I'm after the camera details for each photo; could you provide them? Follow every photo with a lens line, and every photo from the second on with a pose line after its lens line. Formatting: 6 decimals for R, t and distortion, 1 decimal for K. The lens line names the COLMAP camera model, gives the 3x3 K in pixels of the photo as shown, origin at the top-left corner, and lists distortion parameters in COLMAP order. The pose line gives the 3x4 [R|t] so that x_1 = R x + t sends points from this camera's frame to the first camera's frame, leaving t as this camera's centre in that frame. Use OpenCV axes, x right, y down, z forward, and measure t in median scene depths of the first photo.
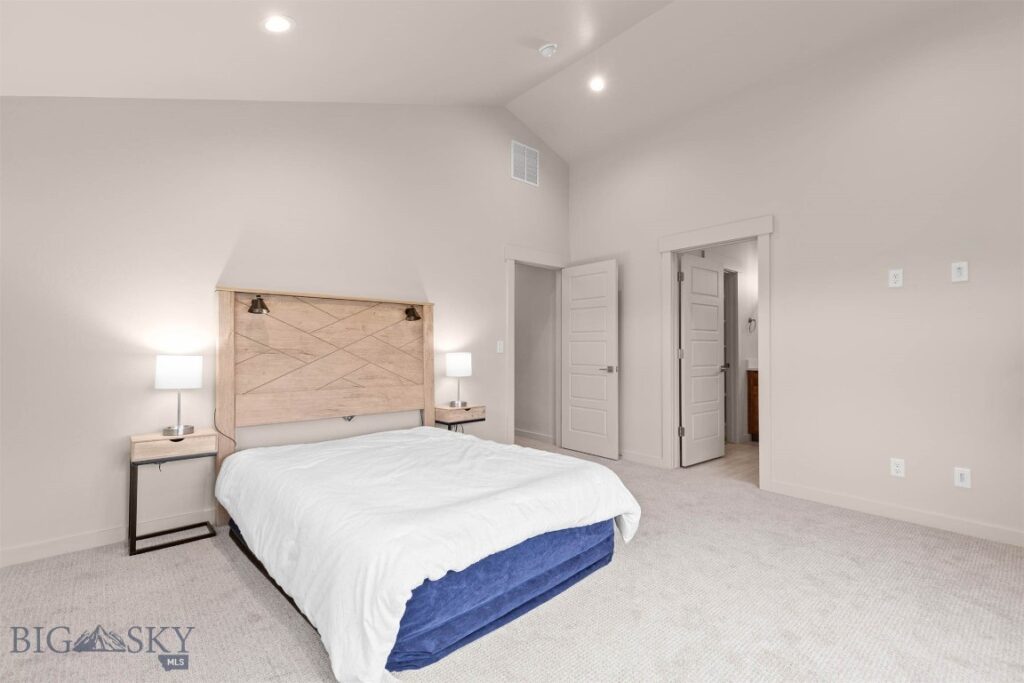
lens RADIAL K [[464.4, 0, 512.0], [0, 464.4, 341.5], [0, 0, 1]] dist [0.000561, -0.000390]
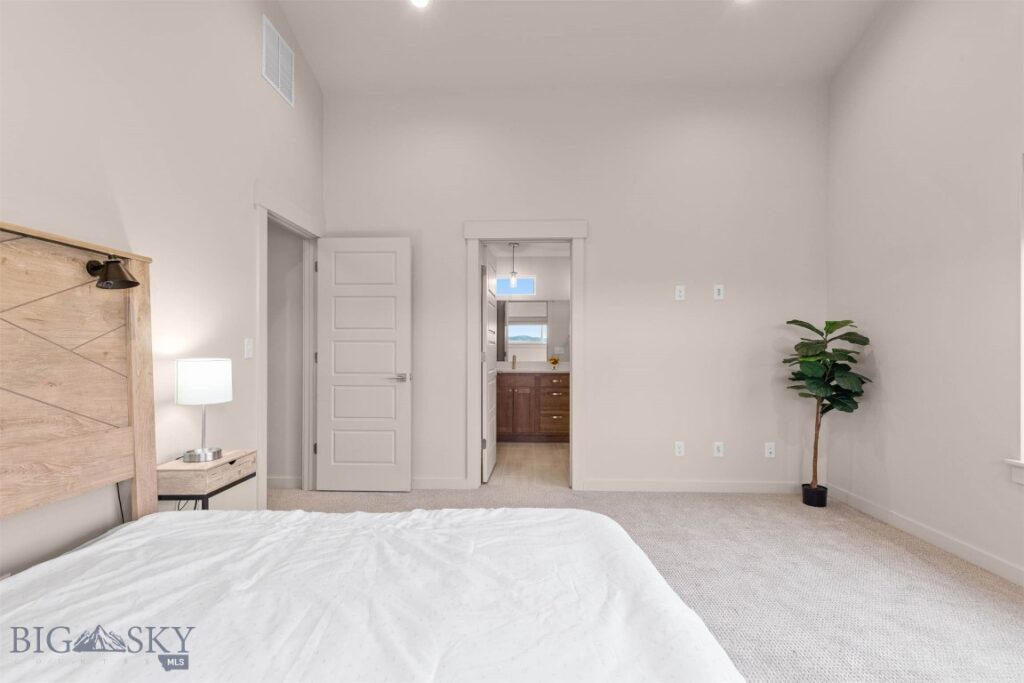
lens RADIAL K [[463.0, 0, 510.6], [0, 463.0, 351.7], [0, 0, 1]] dist [0.001519, -0.000350]
pose [[0.673658, 0.000328, 0.739043, -0.279560], [-0.010848, 0.999897, 0.009444, 0.007980], [-0.738963, -0.014379, 0.673592, 0.396939]]
